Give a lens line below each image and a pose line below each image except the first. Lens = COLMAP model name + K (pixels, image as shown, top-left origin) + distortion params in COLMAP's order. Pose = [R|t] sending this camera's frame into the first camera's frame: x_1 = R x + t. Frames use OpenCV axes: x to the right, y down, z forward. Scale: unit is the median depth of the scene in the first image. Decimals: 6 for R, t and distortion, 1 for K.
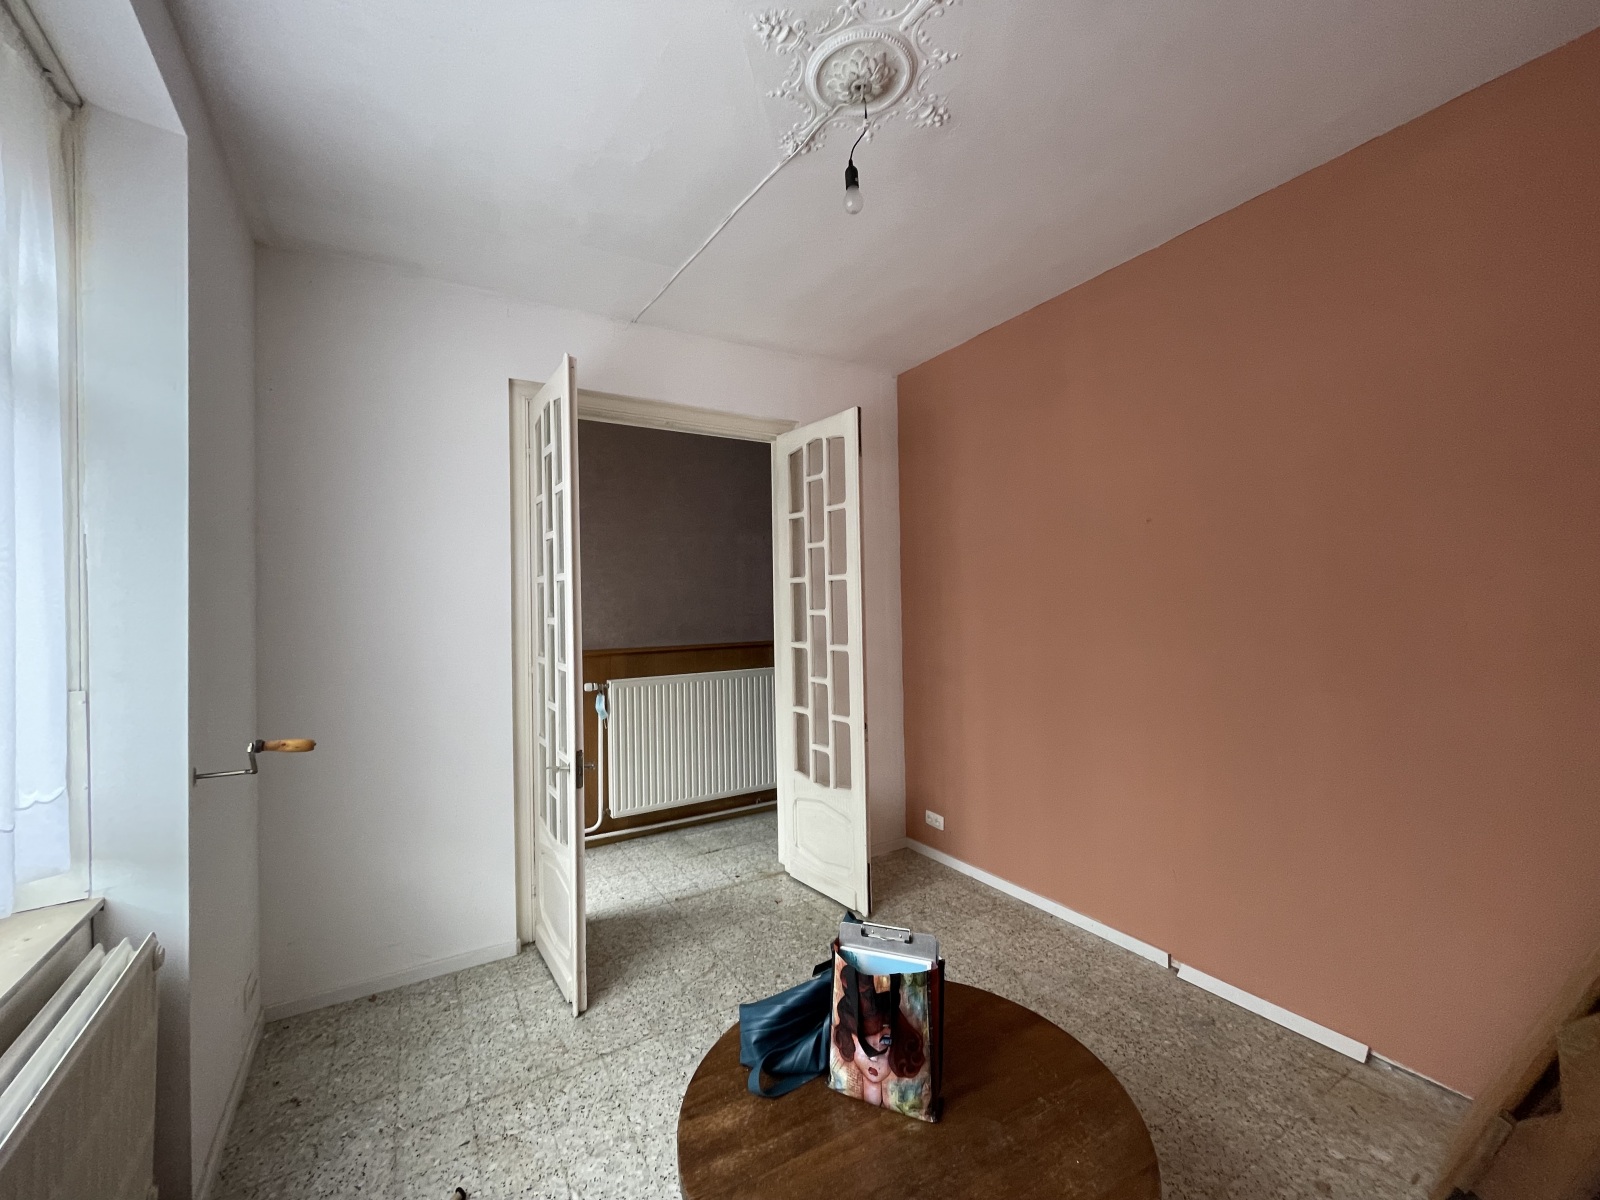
lens RADIAL K [[648.9, 0, 806.0], [0, 648.9, 600.6], [0, 0, 1]] dist [-0.002234, -0.000719]
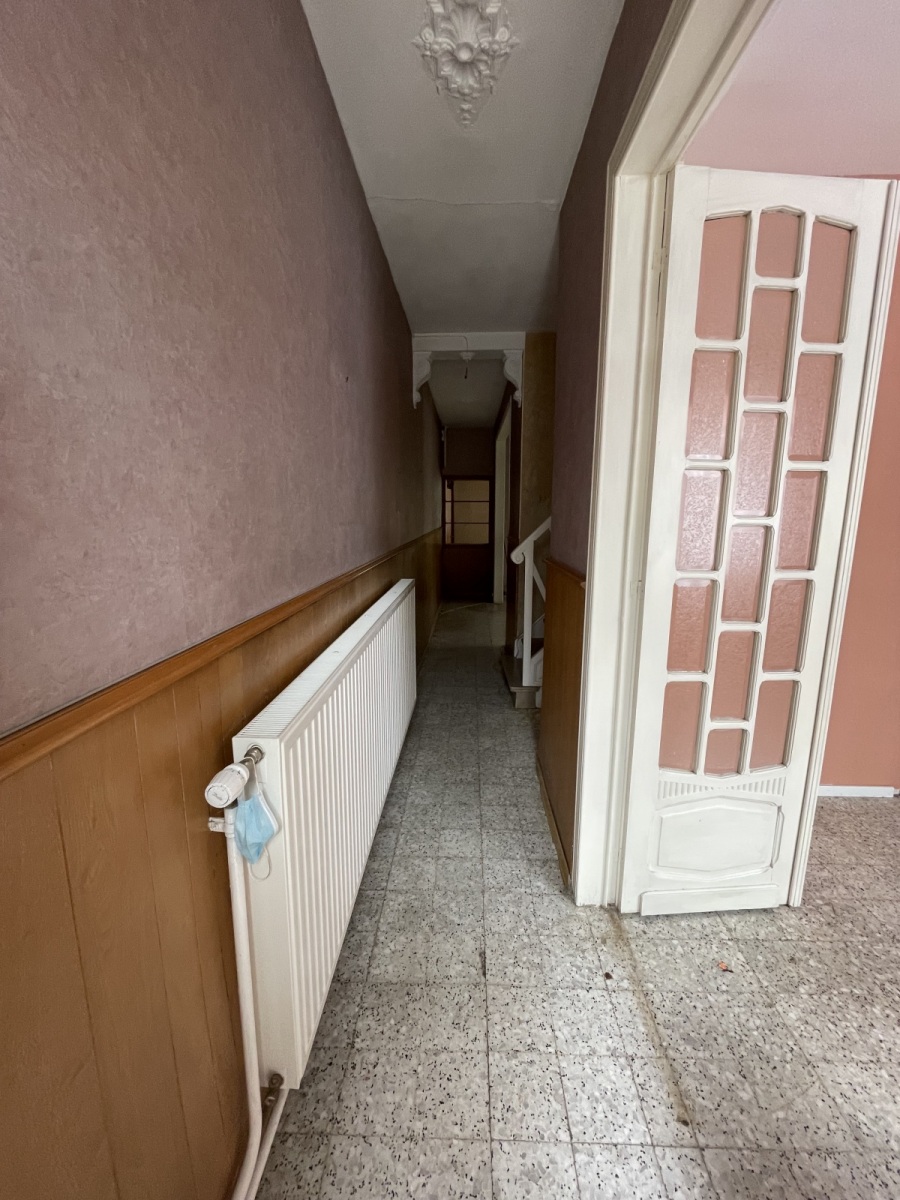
lens RADIAL K [[486.7, 0, 450.7], [0, 486.7, 598.5], [0, 0, 1]] dist [-0.002234, -0.000719]
pose [[0.543146, -0.125470, 0.830211, -0.551996], [-0.021715, 0.986342, 0.163272, 0.023387], [-0.839358, -0.106708, 0.533003, 1.012026]]
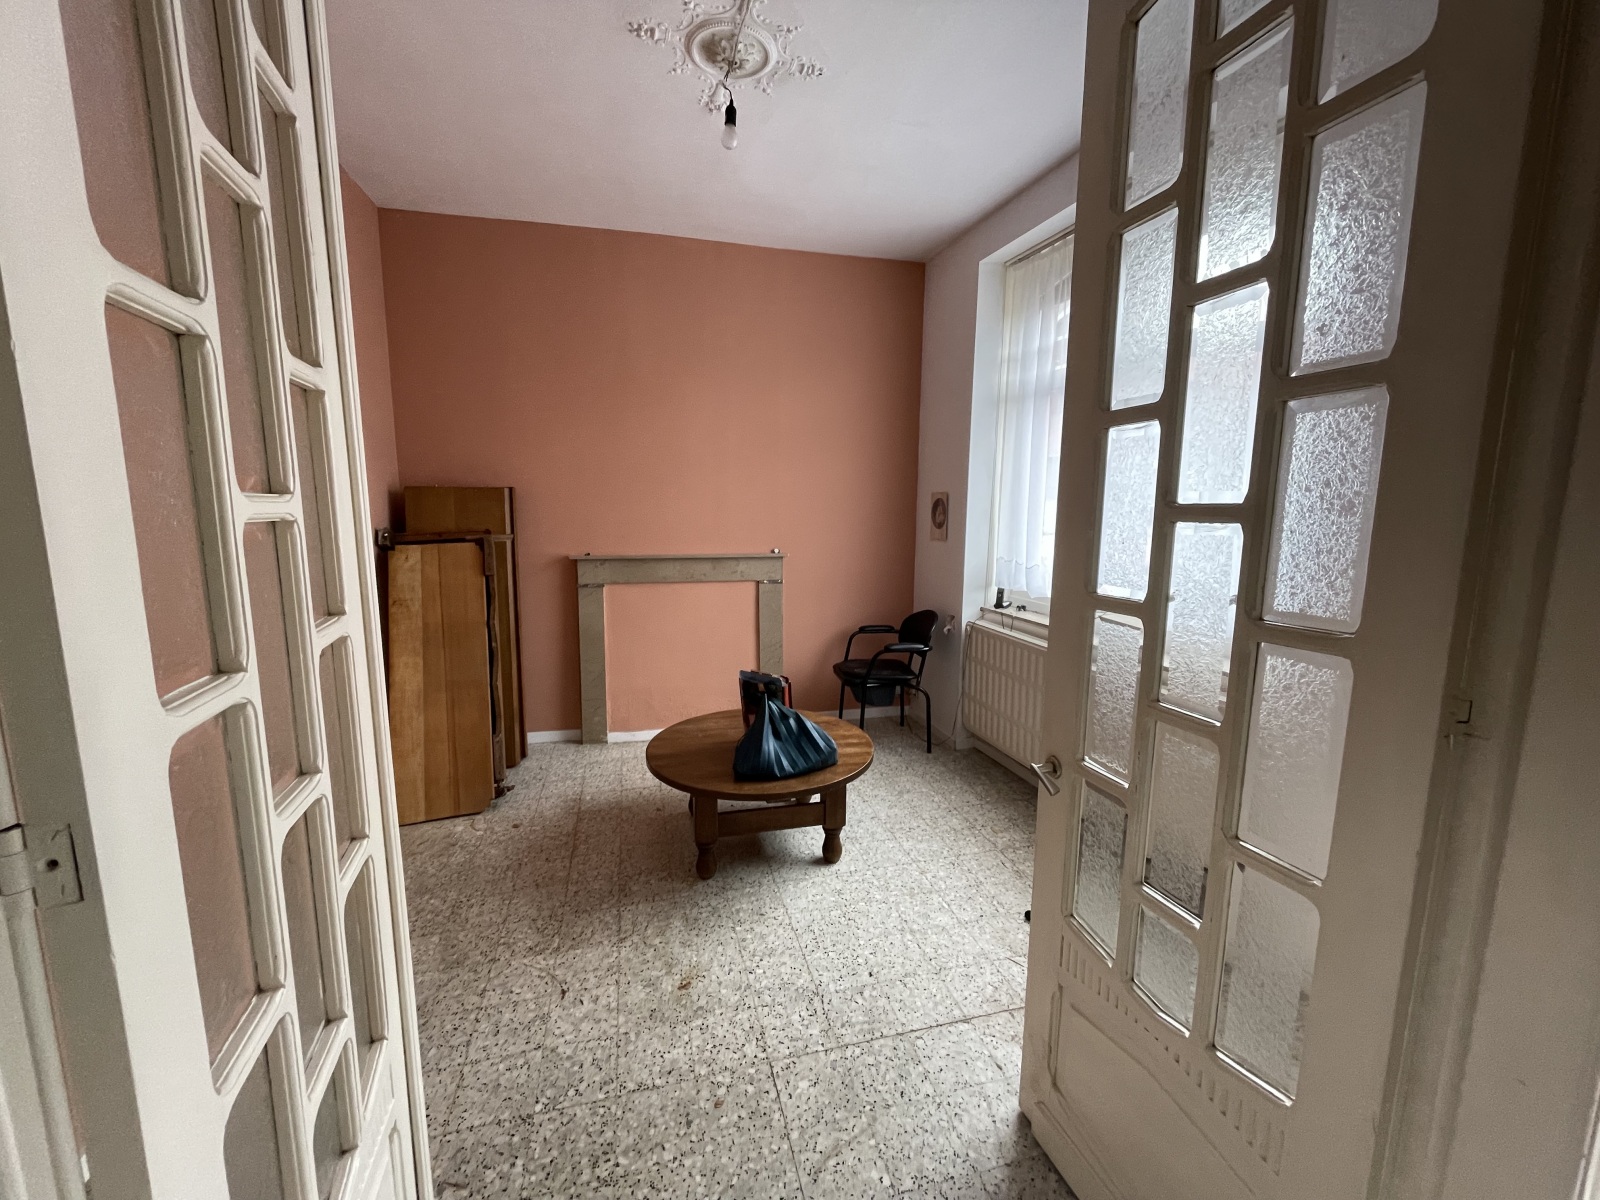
lens RADIAL K [[648.9, 0, 800.3], [0, 648.9, 594.2], [0, 0, 1]] dist [-0.002234, -0.000719]
pose [[-0.959422, -0.022314, 0.281090, -0.219961], [0.015876, 0.991008, 0.132857, 0.023334], [-0.281527, 0.131928, -0.950441, 1.188718]]
